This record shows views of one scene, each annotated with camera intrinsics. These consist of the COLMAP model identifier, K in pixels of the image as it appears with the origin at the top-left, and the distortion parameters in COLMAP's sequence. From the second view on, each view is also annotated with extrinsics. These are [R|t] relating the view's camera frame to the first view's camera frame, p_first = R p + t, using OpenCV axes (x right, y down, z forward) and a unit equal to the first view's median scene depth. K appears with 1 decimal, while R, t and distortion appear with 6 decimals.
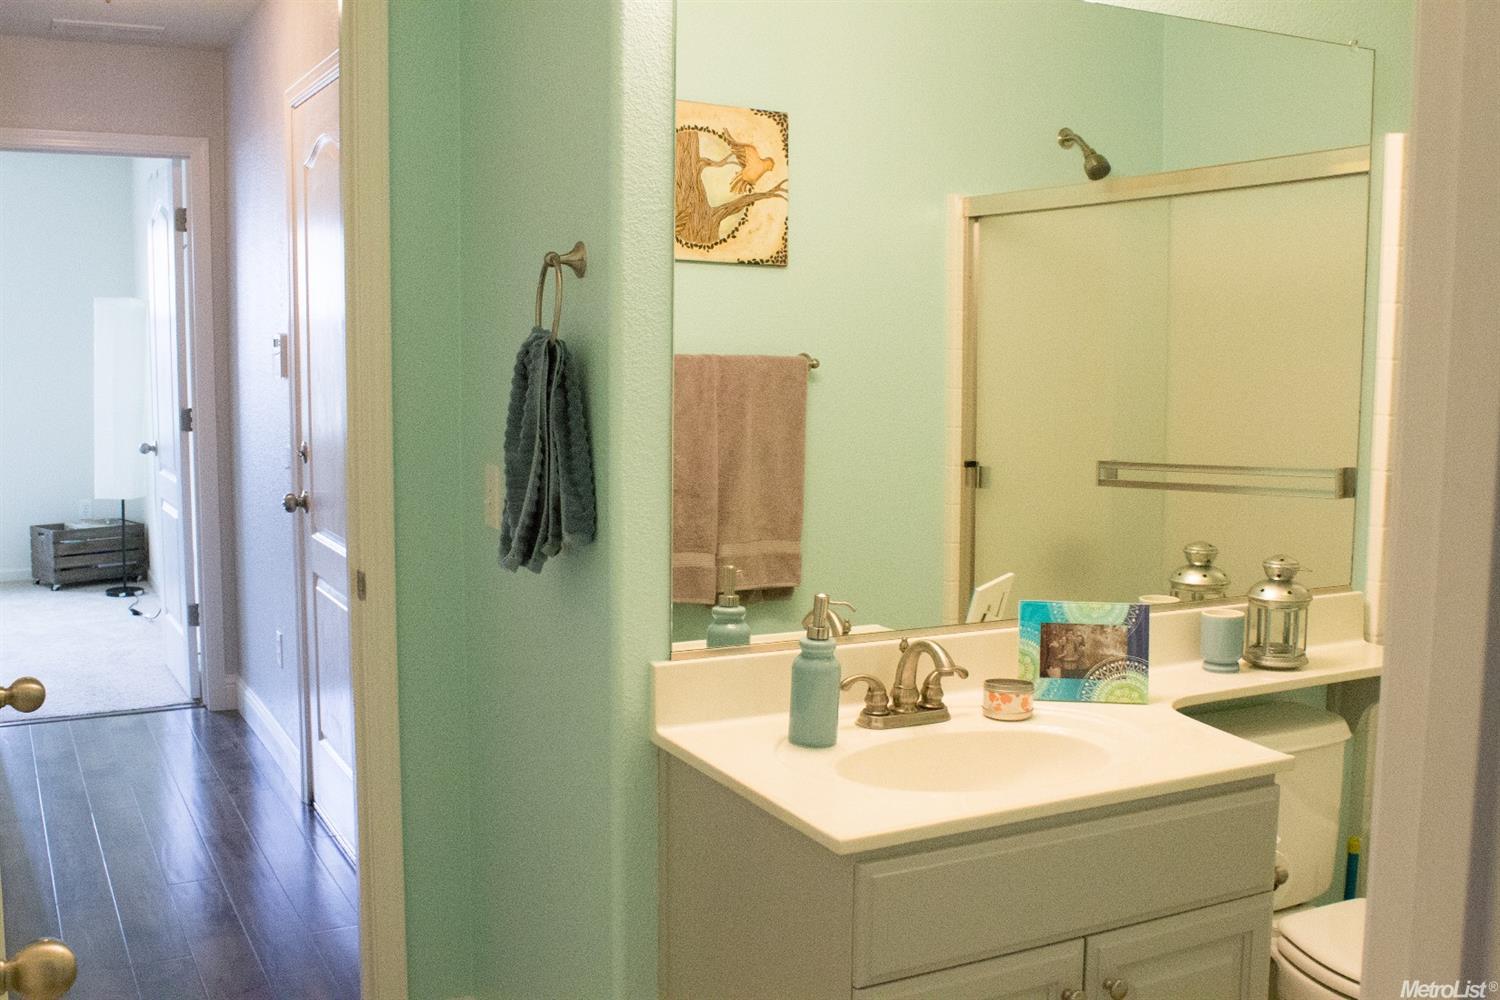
lens RADIAL K [[1515.7, 0, 750.0], [0, 1515.7, 500.0], [0, 0, 1]] dist [-0.085253, -0.011972]
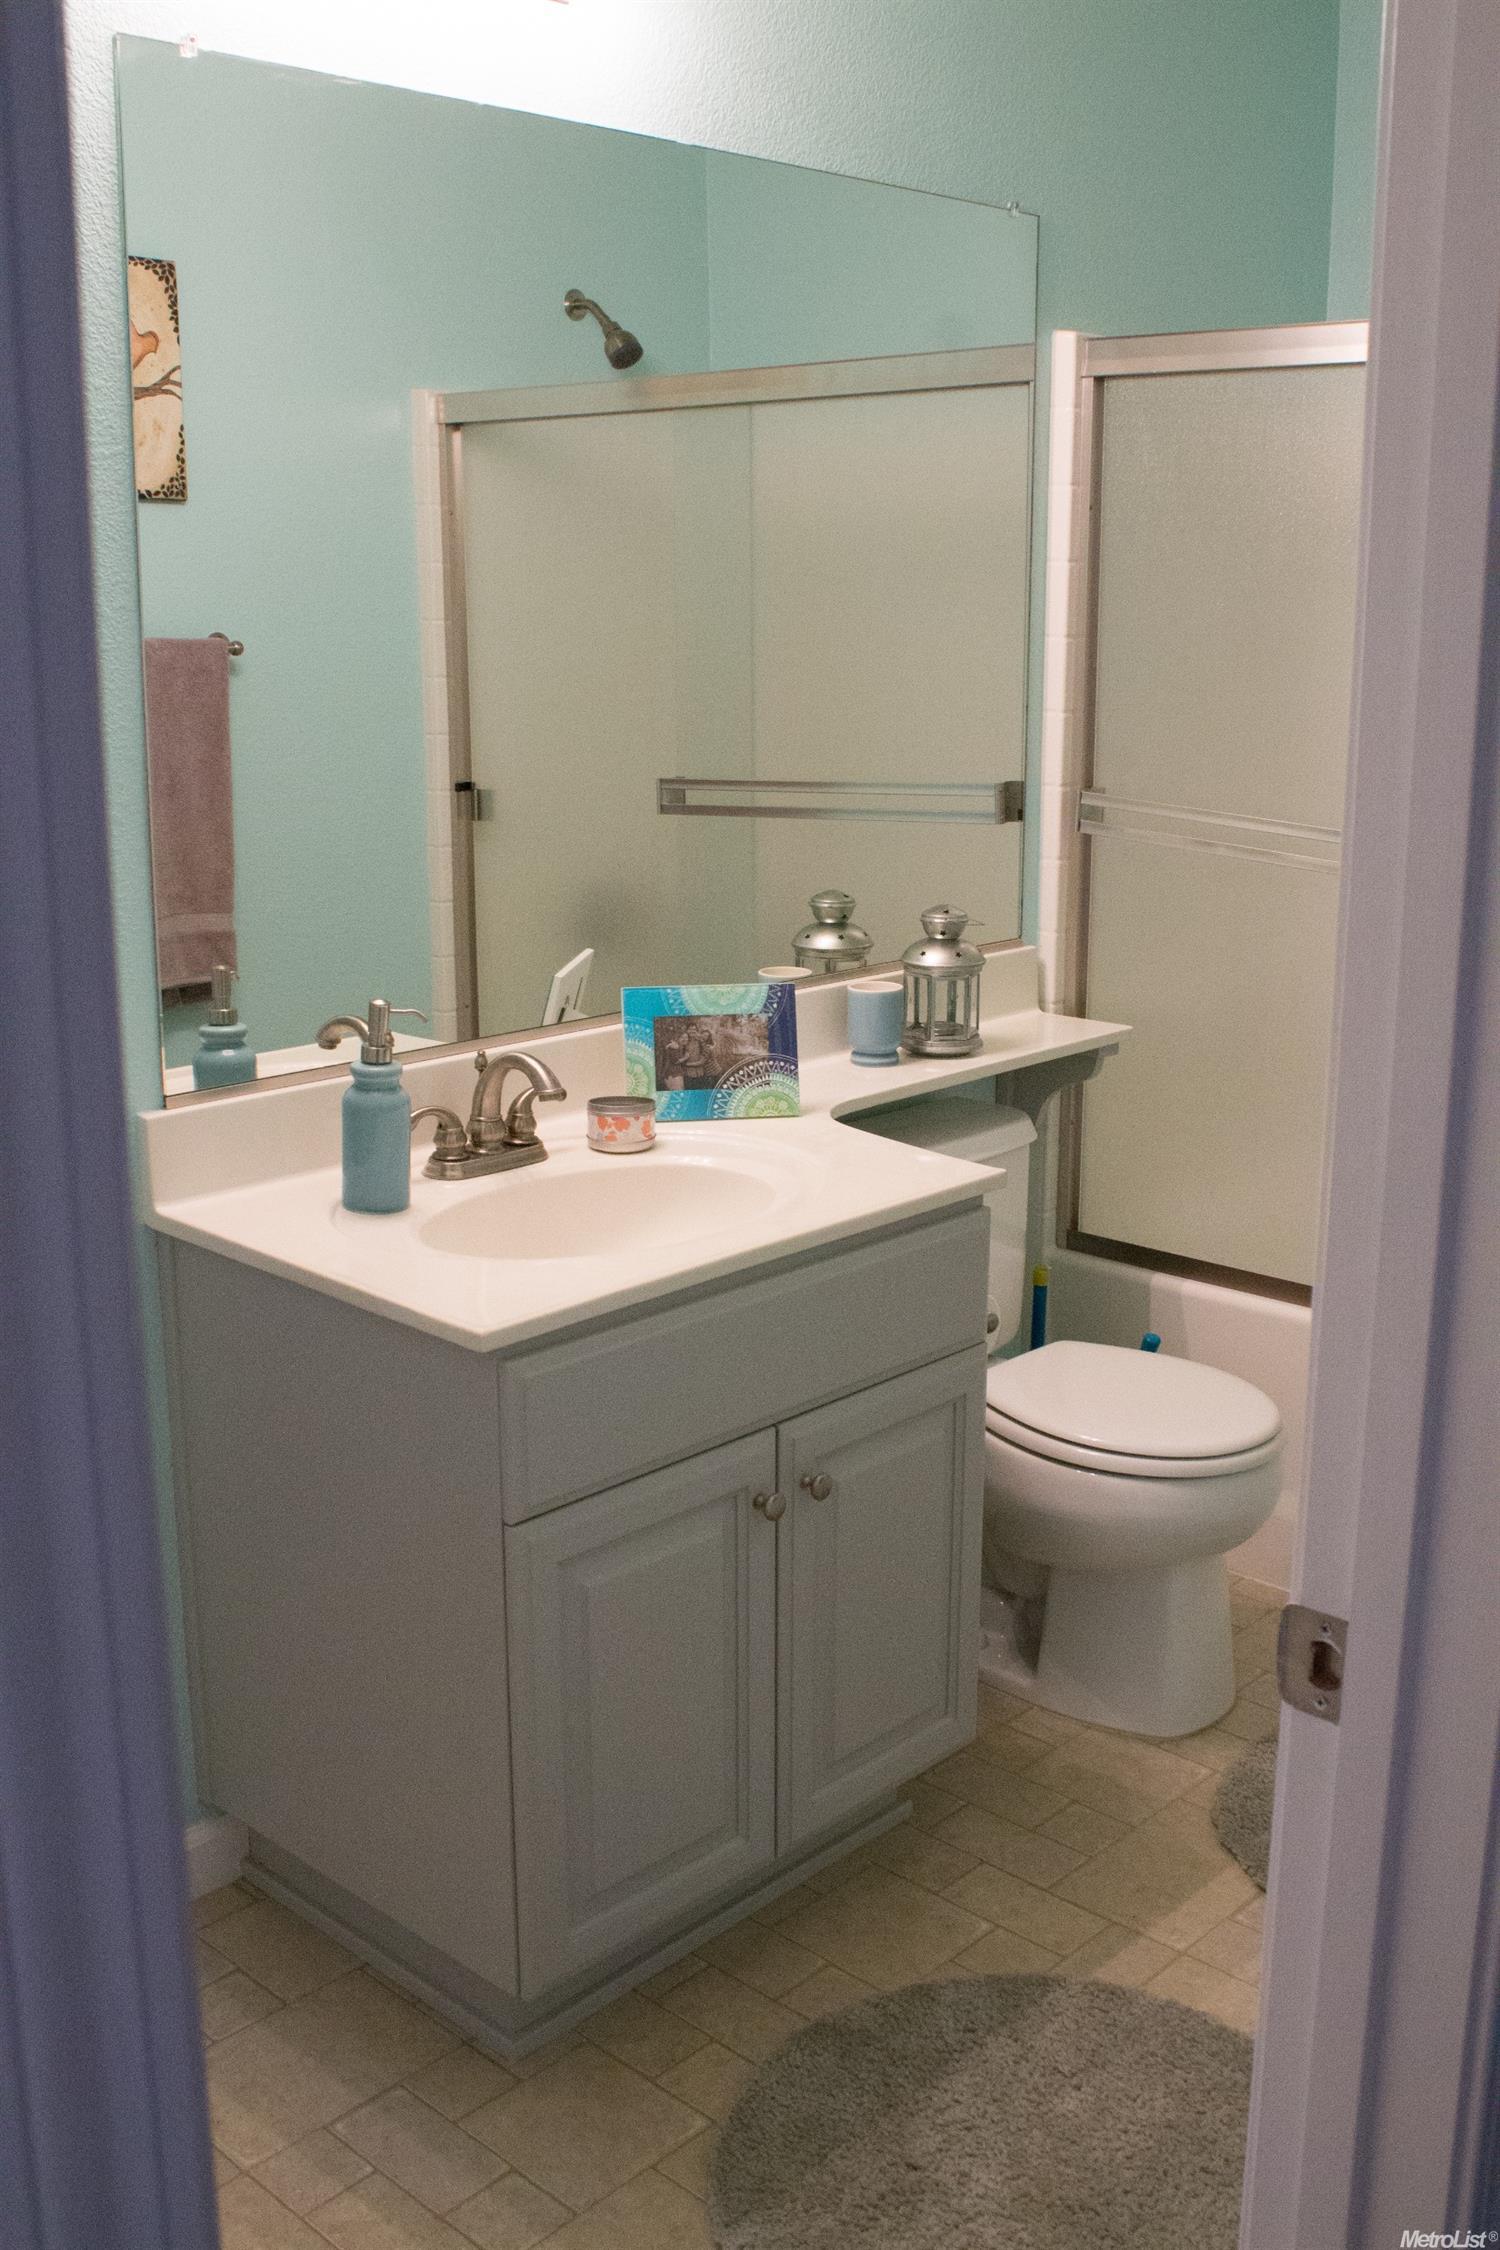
lens RADIAL K [[2258.0, 0, 750.0], [0, 2258.0, 1125.0], [0, 0, 1]] dist [-0.129351, 0.249212]
pose [[0.947838, -0.082188, 0.307975, -0.105415], [0.039390, 0.988983, 0.142695, -0.021512], [-0.316310, -0.123120, 0.940632, -0.054133]]
